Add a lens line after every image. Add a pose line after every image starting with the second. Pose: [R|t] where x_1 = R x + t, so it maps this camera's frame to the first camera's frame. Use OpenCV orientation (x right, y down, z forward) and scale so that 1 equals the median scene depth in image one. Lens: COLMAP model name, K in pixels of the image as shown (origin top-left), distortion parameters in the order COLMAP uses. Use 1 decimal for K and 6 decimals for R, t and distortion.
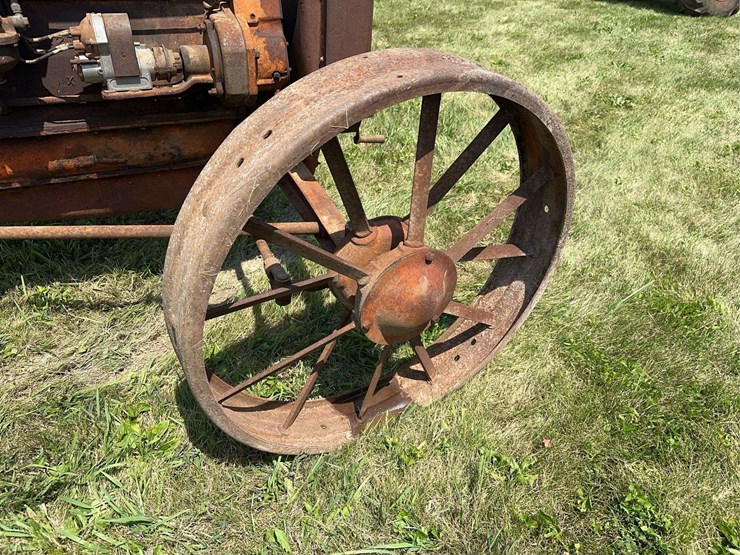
lens RADIAL K [[528.7, 0, 363.7], [0, 528.7, 284.6], [0, 0, 1]] dist [0.035956, -0.054012]
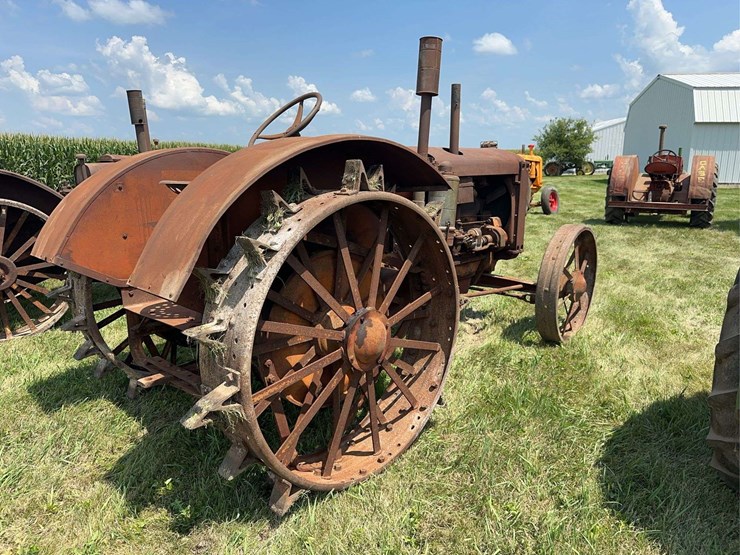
lens RADIAL K [[528.7, 0, 372.0], [0, 528.7, 274.2], [0, 0, 1]] dist [0.035956, -0.054012]
pose [[0.927900, -0.136789, 0.346830, -2.161897], [0.264871, 0.896546, -0.355034, 0.760911], [-0.262384, 0.421301, 0.868136, -1.597321]]
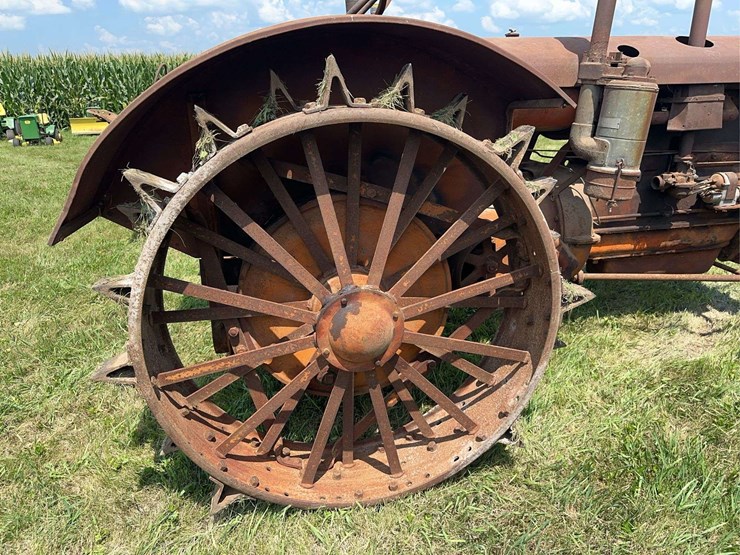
lens RADIAL K [[528.7, 0, 363.2], [0, 528.7, 280.9], [0, 0, 1]] dist [0.035956, -0.054012]
pose [[0.971022, -0.000506, -0.238989, -1.272440], [-0.064924, 0.961833, -0.265824, 0.537277], [0.230002, 0.273637, 0.933928, -1.135001]]
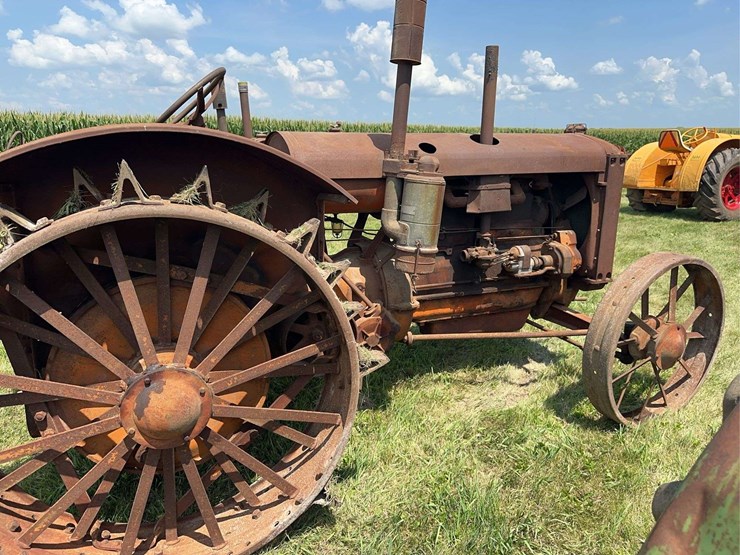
lens RADIAL K [[528.7, 0, 369.1], [0, 528.7, 275.5], [0, 0, 1]] dist [0.035956, -0.054012]
pose [[0.997861, -0.046116, -0.046326, -1.002296], [0.025246, 0.925620, -0.377611, 0.524842], [0.060294, 0.375634, 0.924805, -1.246710]]
